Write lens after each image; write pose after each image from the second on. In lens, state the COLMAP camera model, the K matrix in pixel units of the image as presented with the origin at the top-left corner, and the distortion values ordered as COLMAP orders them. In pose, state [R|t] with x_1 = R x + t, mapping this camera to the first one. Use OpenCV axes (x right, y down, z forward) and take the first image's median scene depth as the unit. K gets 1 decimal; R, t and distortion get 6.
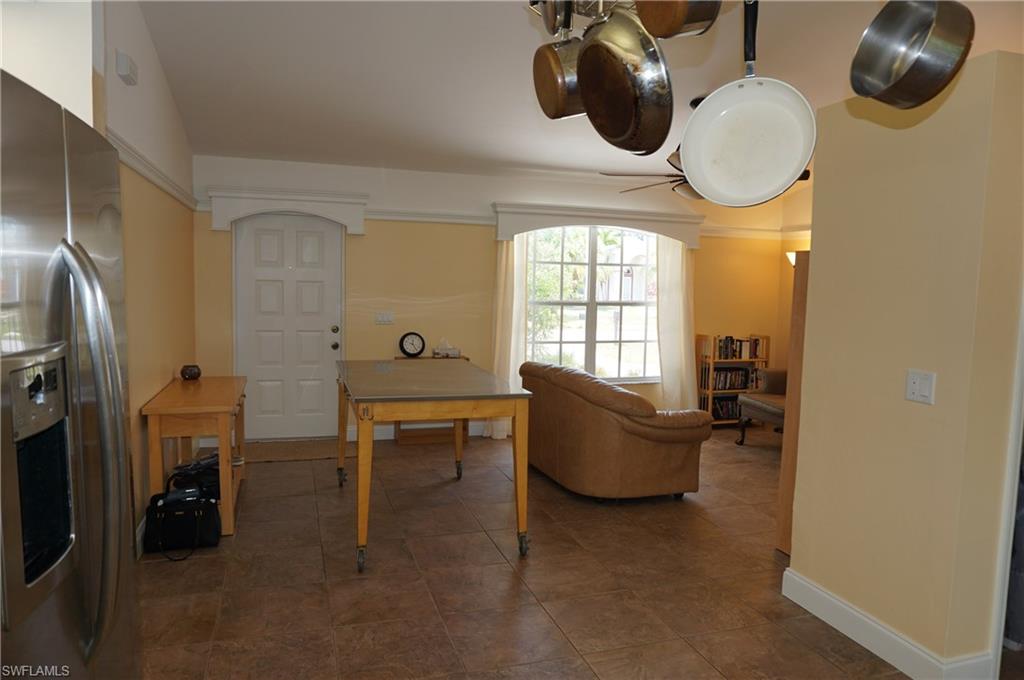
lens RADIAL K [[681.3, 0, 508.9], [0, 681.3, 343.7], [0, 0, 1]] dist [-0.041231, 0.027849]
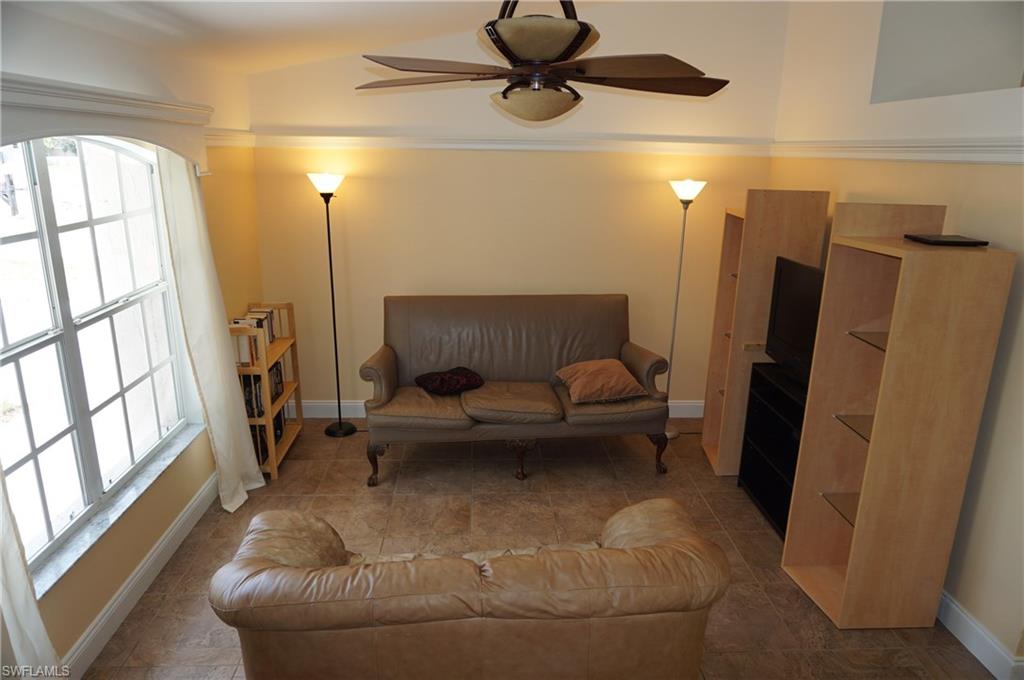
lens RADIAL K [[681.3, 0, 512.6], [0, 681.3, 342.1], [0, 0, 1]] dist [-0.041231, 0.027849]
pose [[0.258027, -0.282942, 0.923778, -0.194220], [0.077010, 0.959137, 0.272261, -0.152619], [-0.963064, 0.000890, 0.269273, 0.695577]]
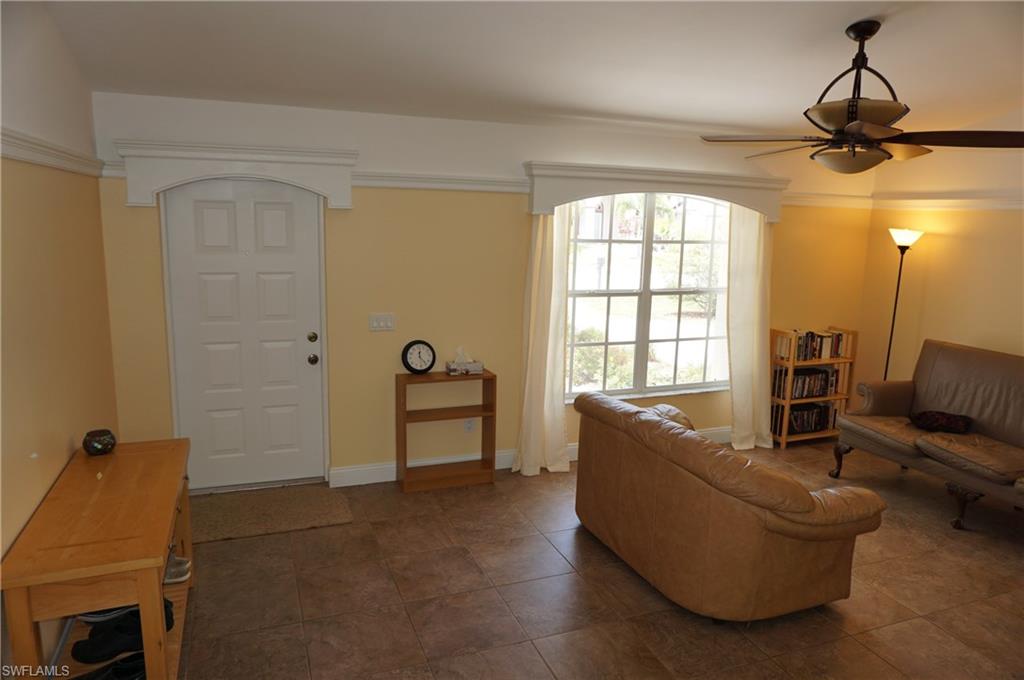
lens RADIAL K [[681.3, 0, 512.5], [0, 681.3, 342.0], [0, 0, 1]] dist [-0.041231, 0.027849]
pose [[0.997911, -0.006231, 0.064309, -0.086515], [-0.000092, 0.995201, 0.097854, -0.086215], [-0.064610, -0.097656, 0.993121, 0.254284]]
